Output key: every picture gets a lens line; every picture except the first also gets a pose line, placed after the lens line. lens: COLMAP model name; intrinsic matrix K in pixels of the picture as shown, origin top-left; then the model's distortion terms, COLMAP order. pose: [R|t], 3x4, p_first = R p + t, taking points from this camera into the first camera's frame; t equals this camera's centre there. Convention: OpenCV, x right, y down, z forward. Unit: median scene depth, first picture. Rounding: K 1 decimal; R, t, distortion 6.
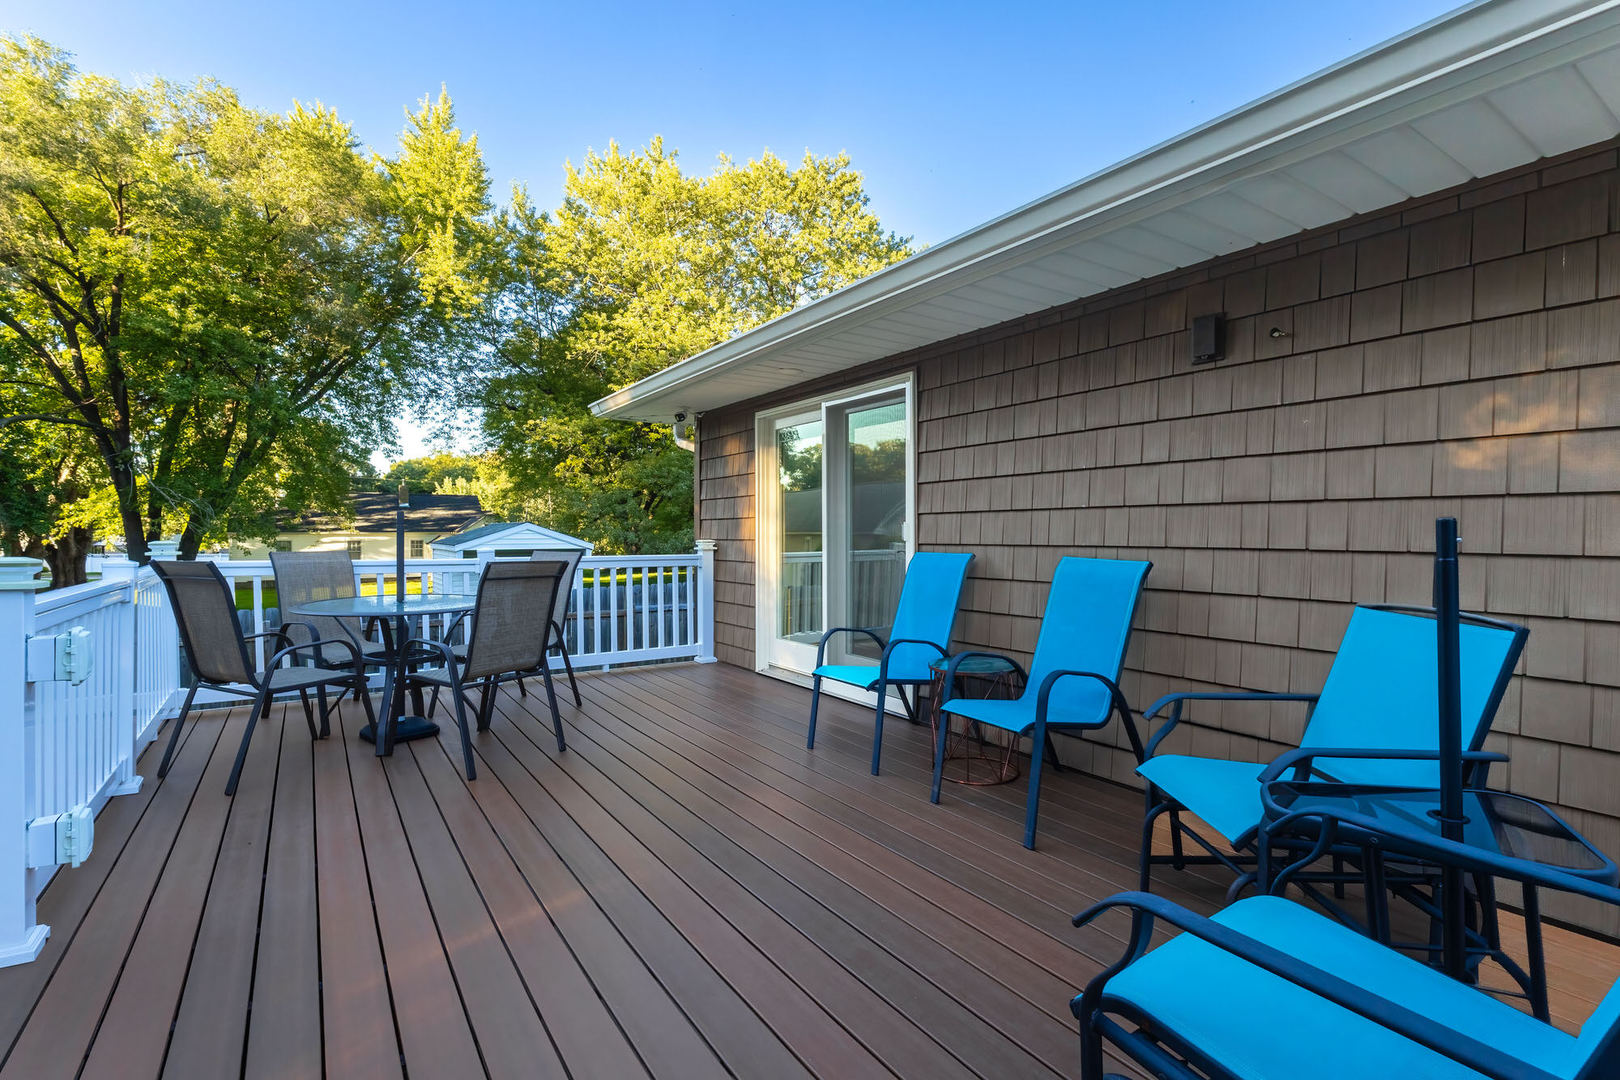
lens RADIAL K [[759.1, 0, 810.0], [0, 759.1, 540.0], [0, 0, 1]] dist [-0.003365, -0.000337]
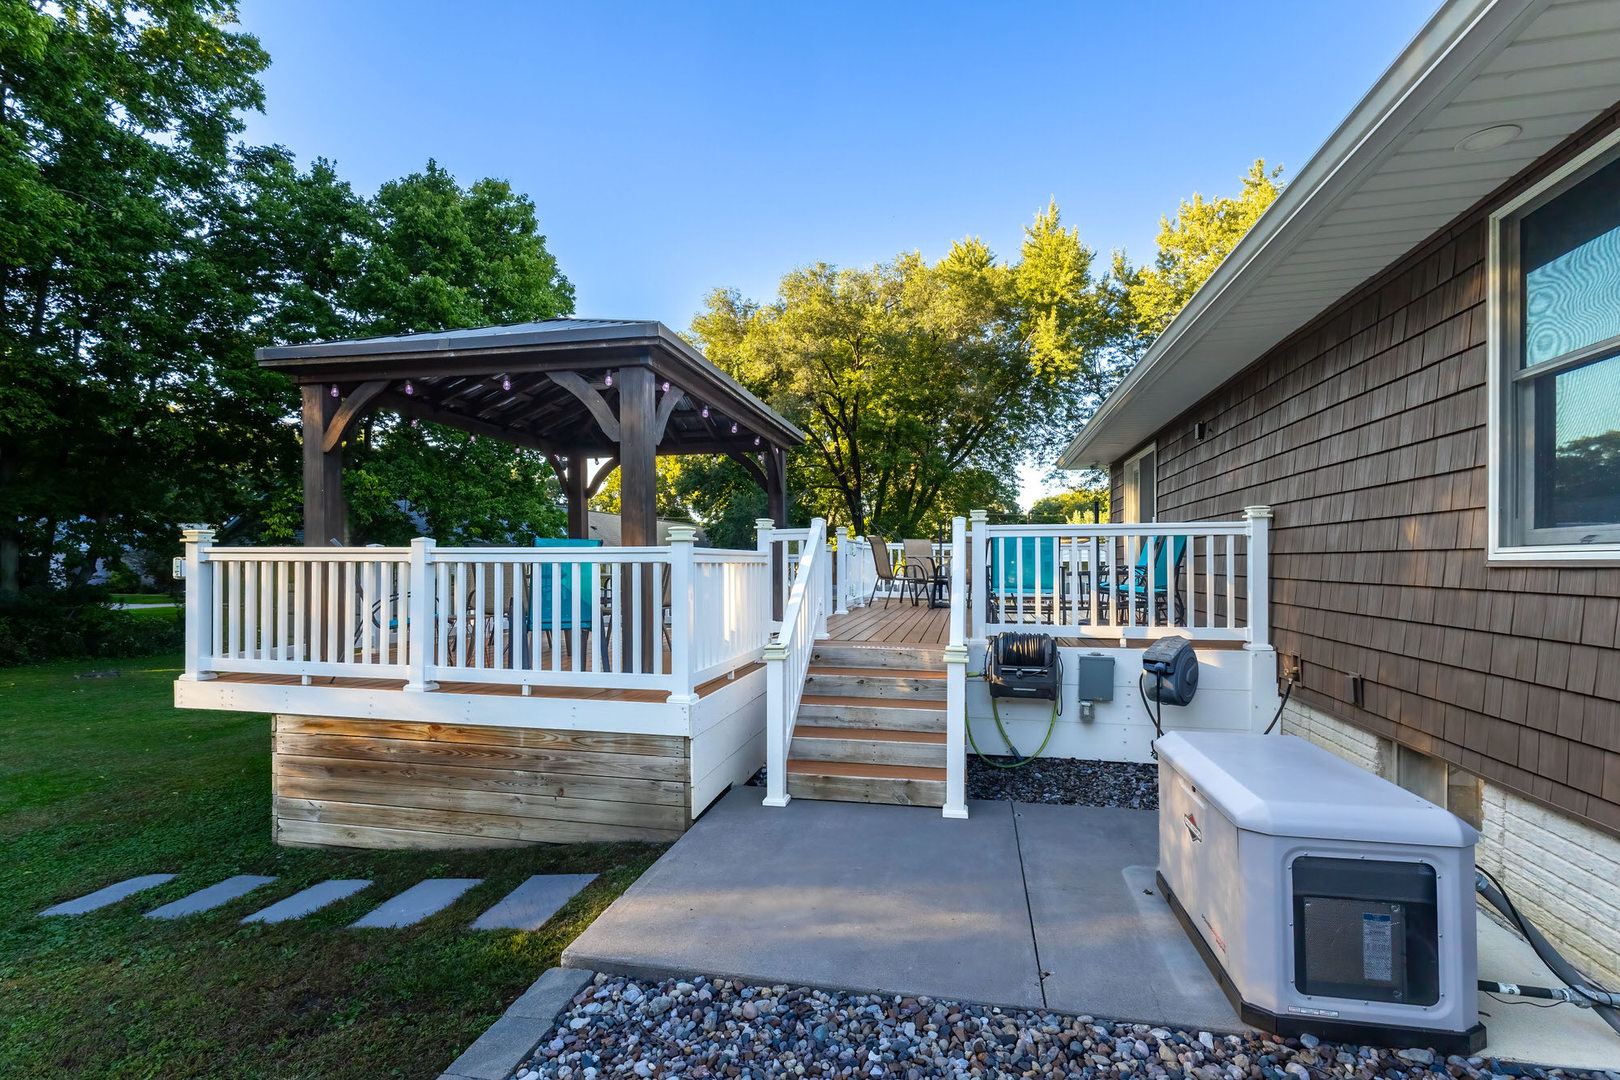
lens RADIAL K [[743.9, 0, 810.8], [0, 743.9, 551.4], [0, 0, 1]] dist [-0.004107, 0.000595]
pose [[0.697749, -0.008032, -0.716297, 0.125723], [-0.010611, 0.999712, -0.021545, 0.016633], [0.716264, 0.022634, 0.697463, -0.140095]]
